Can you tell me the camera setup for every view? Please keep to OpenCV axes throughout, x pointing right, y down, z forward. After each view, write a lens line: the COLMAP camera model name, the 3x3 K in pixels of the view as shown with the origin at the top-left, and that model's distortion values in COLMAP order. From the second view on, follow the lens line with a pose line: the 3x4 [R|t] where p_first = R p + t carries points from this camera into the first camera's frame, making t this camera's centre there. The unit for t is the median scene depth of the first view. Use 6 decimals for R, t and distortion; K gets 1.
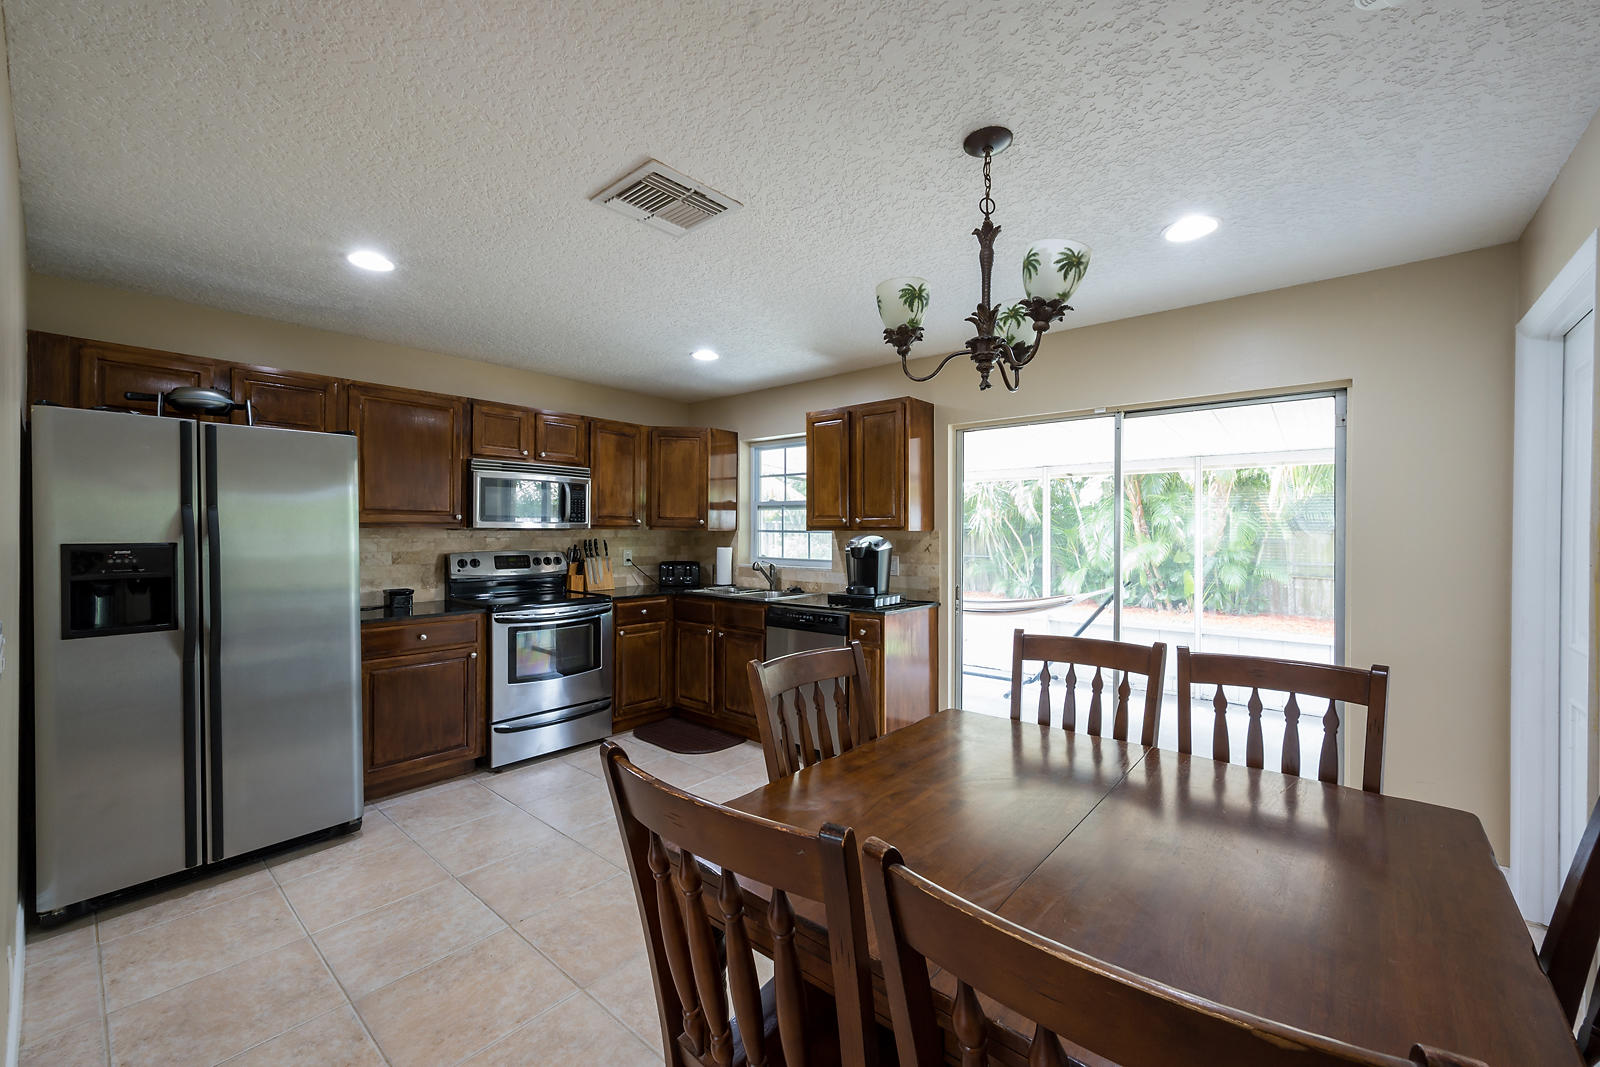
lens RADIAL K [[625.7, 0, 804.5], [0, 625.7, 531.7], [0, 0, 1]] dist [0.000011, 0.000109]
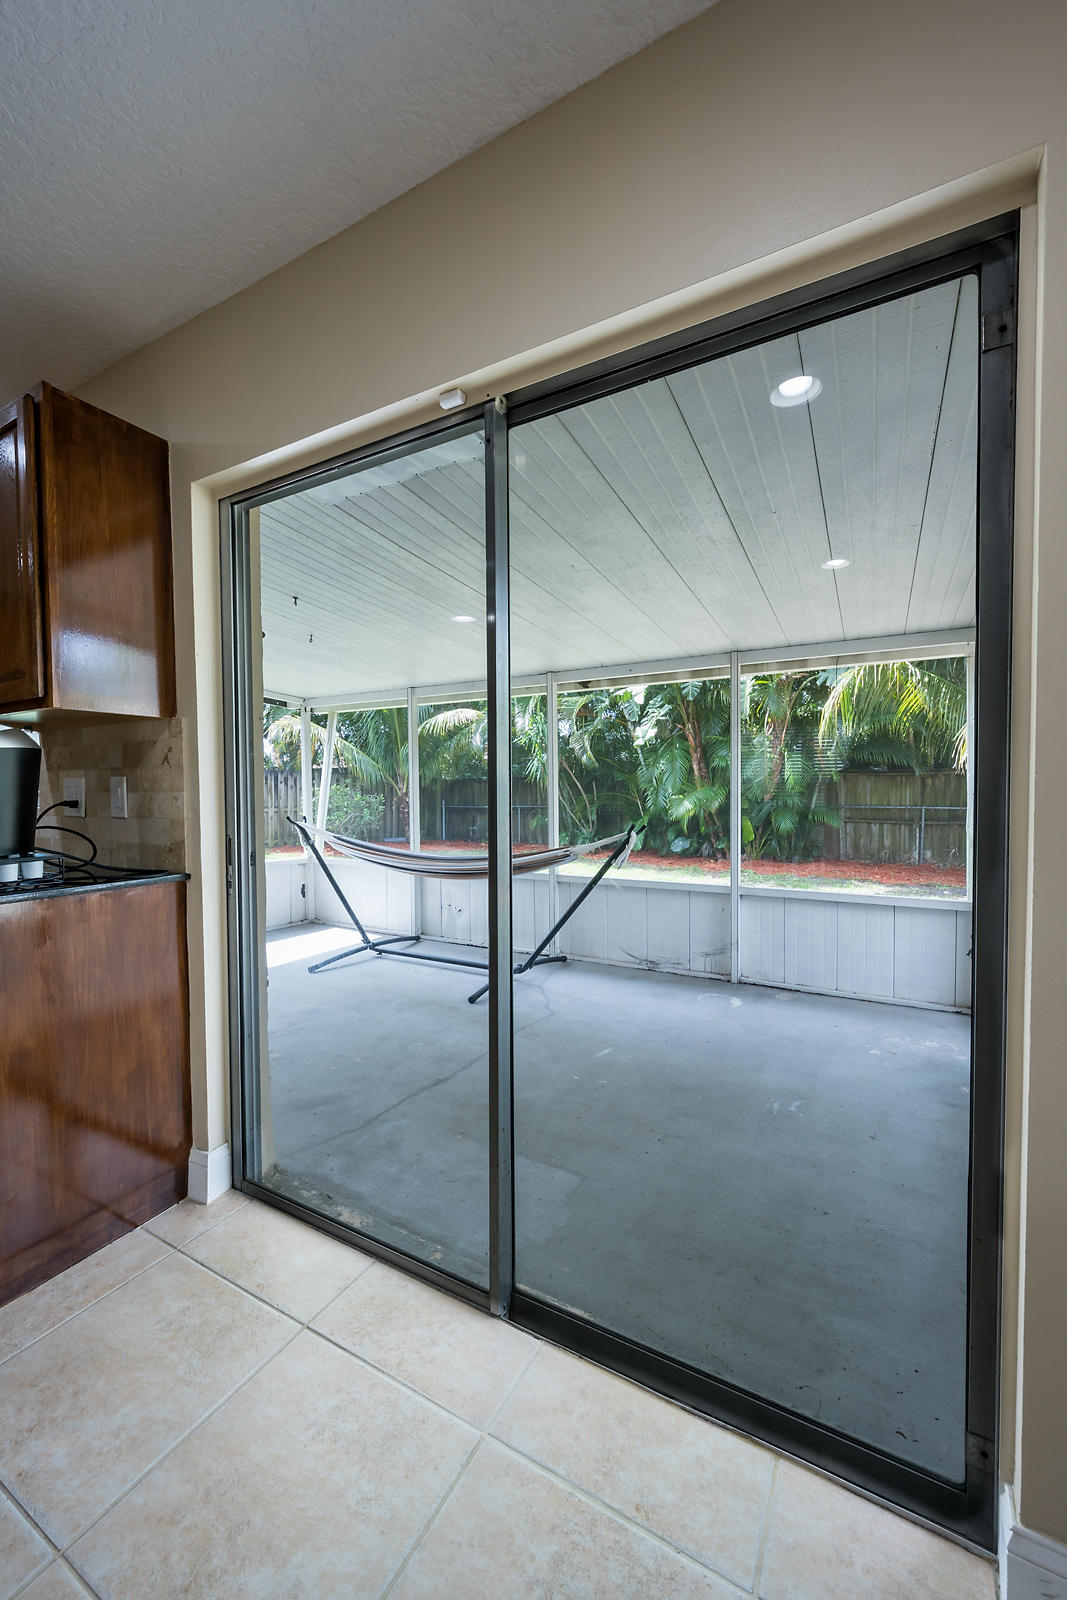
lens RADIAL K [[625.7, 0, 533.3], [0, 625.7, 807.1], [0, 0, 1]] dist [0.000011, 0.000109]
pose [[0.979243, -0.012851, 0.202281, 0.346287], [0.006415, 0.999453, 0.032439, 0.047001], [-0.202588, -0.030469, 0.978790, 0.457251]]
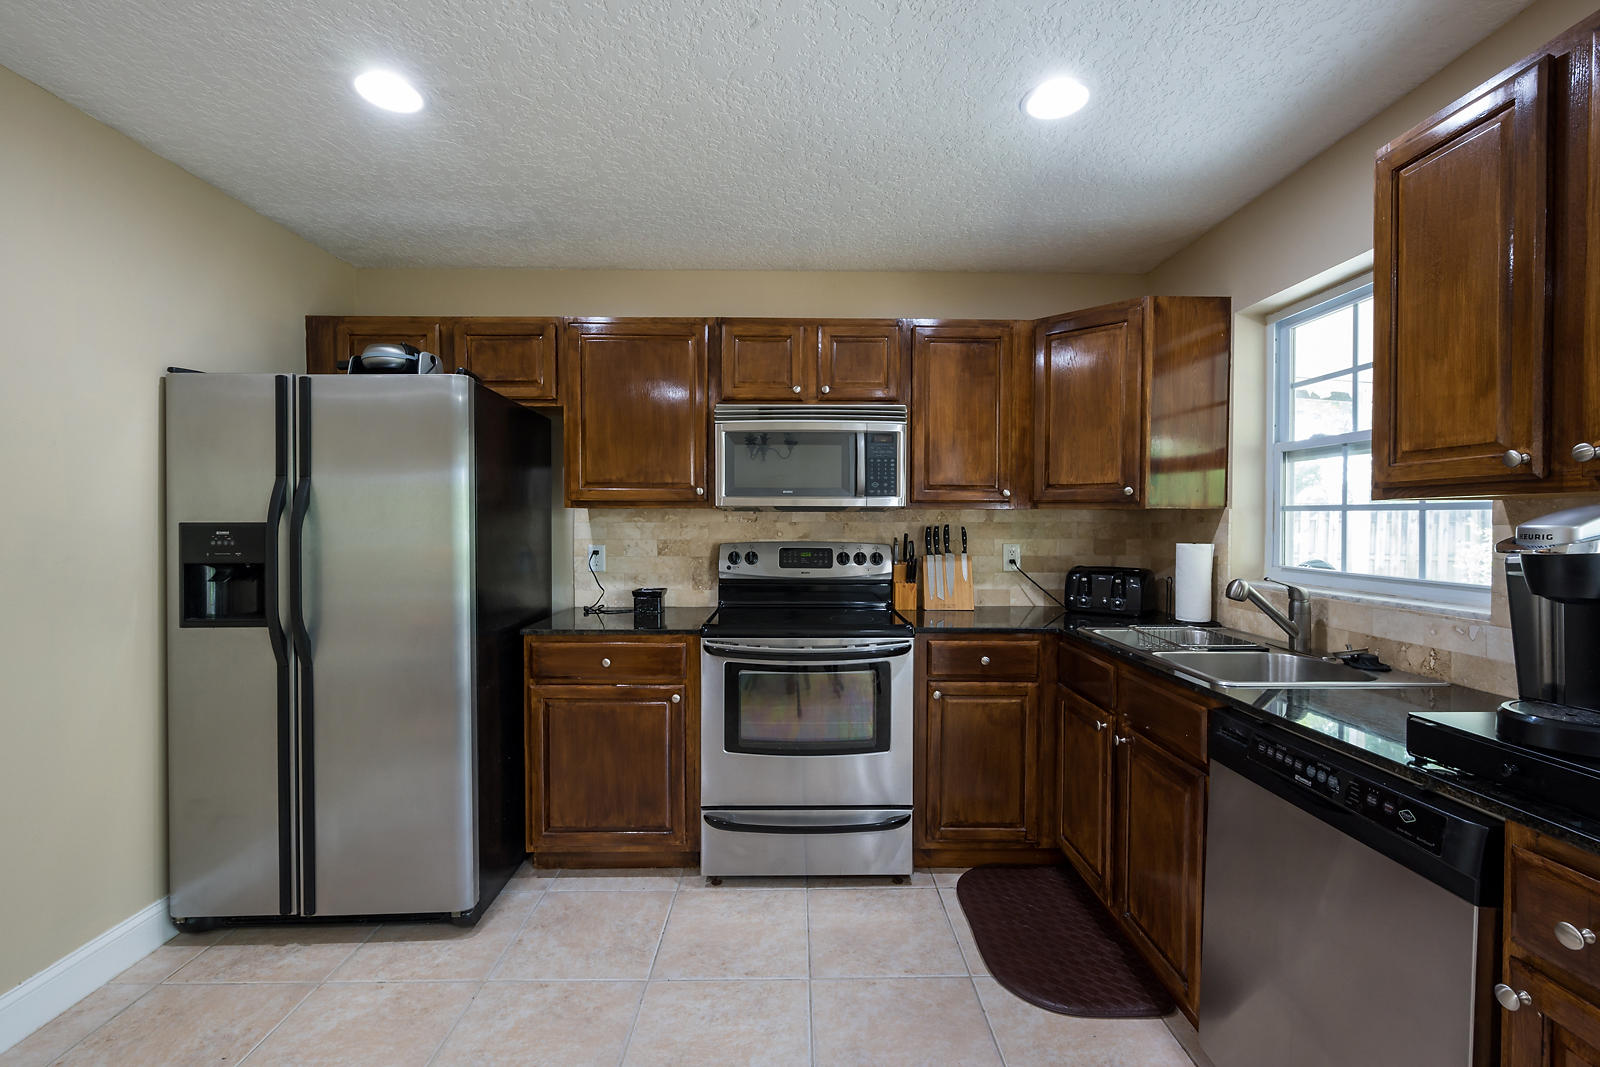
lens RADIAL K [[672.3, 0, 798.1], [0, 672.3, 534.2], [0, 0, 1]] dist [-0.004505, -0.000143]
pose [[0.658961, 0.011286, -0.752093, 0.071304], [0.001219, 0.999870, 0.016072, 0.010977], [0.752176, -0.011508, 0.658861, 0.517748]]
